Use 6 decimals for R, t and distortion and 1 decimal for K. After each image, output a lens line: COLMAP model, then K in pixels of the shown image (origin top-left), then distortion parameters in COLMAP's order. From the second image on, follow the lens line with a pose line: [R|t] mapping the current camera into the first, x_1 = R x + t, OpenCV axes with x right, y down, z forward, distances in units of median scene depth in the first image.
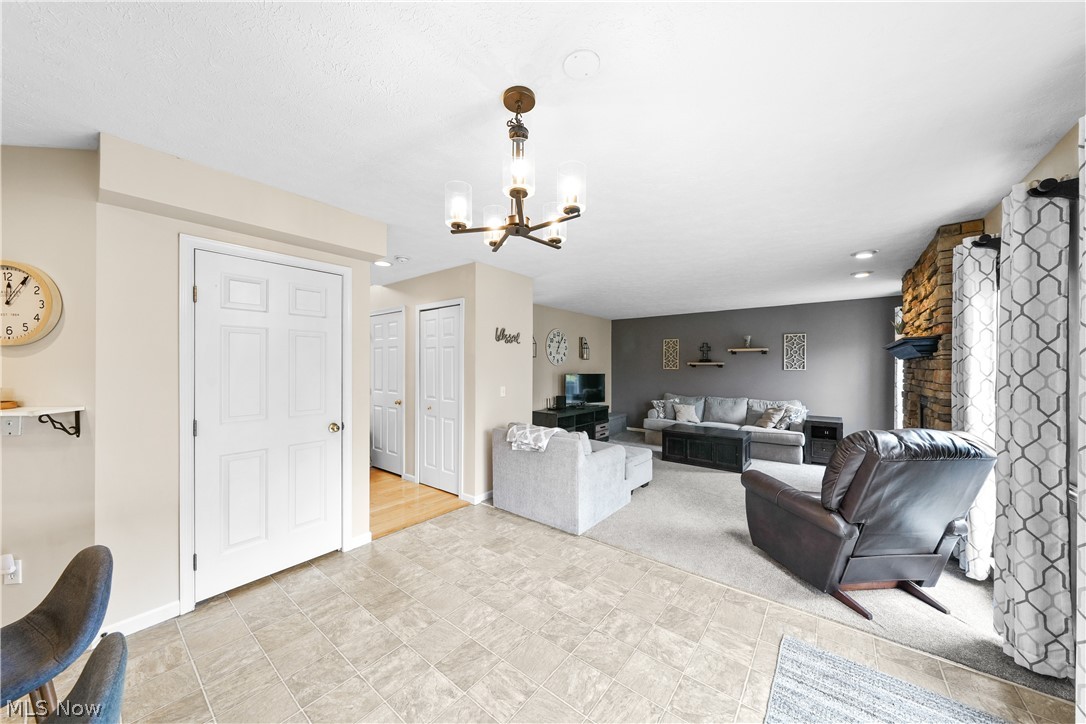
lens RADIAL K [[368.8, 0, 540.3], [0, 368.8, 363.7], [0, 0, 1]] dist [0.001202, 0.000084]
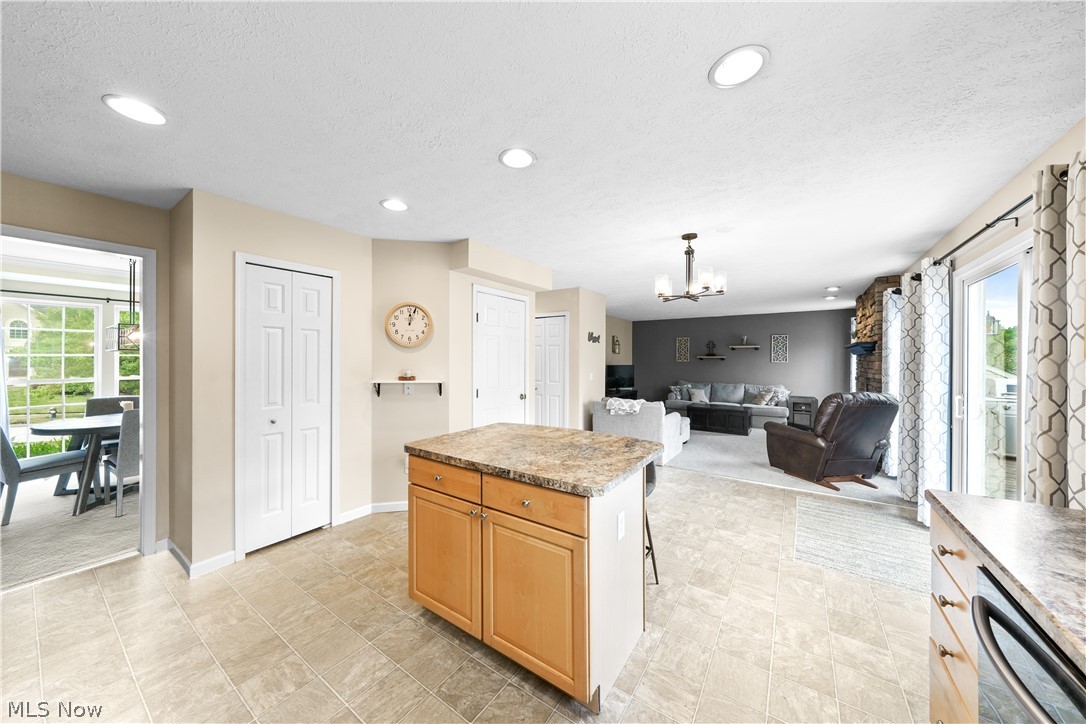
lens RADIAL K [[366.4, 0, 541.6], [0, 366.4, 358.1], [0, 0, 1]] dist [0.001760, 0.000126]
pose [[0.997786, 0.002896, 0.066445, -0.366475], [-0.003160, 0.999988, 0.003868, -0.000764], [-0.066433, -0.004069, 0.997783, -0.377099]]
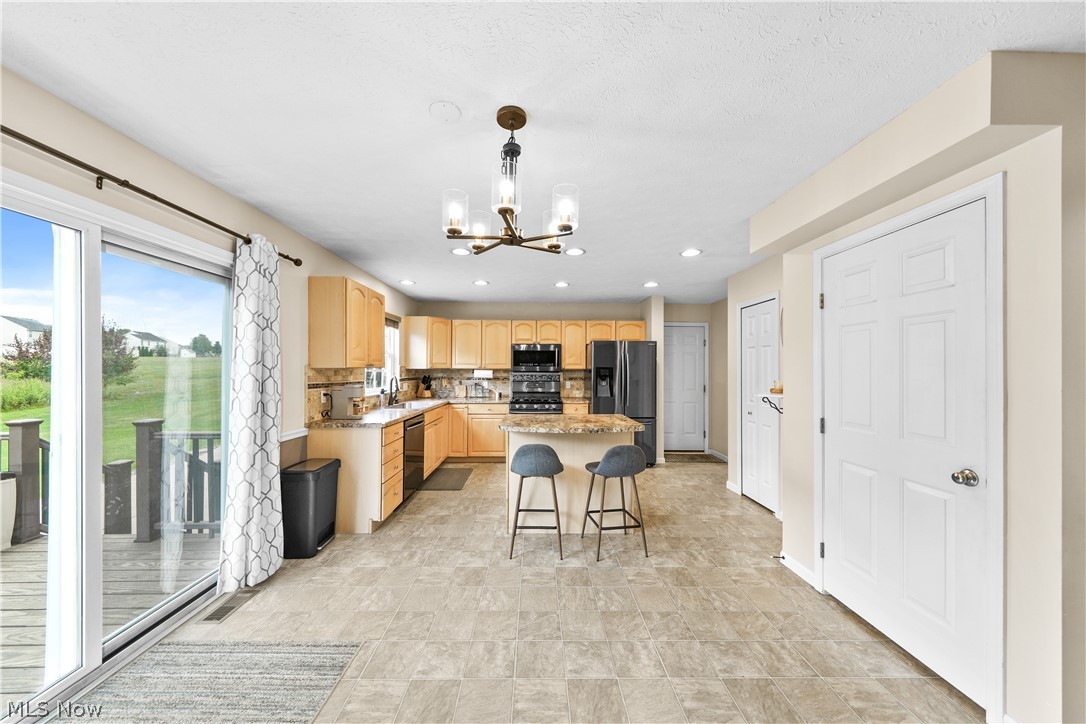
lens RADIAL K [[368.8, 0, 540.2], [0, 368.8, 367.7], [0, 0, 1]] dist [-0.000008, -0.000063]
pose [[-0.770103, -0.003660, -0.637910, 0.191403], [-0.000040, 0.999984, -0.005690, 0.005754], [0.637920, -0.004357, -0.770090, 0.643219]]
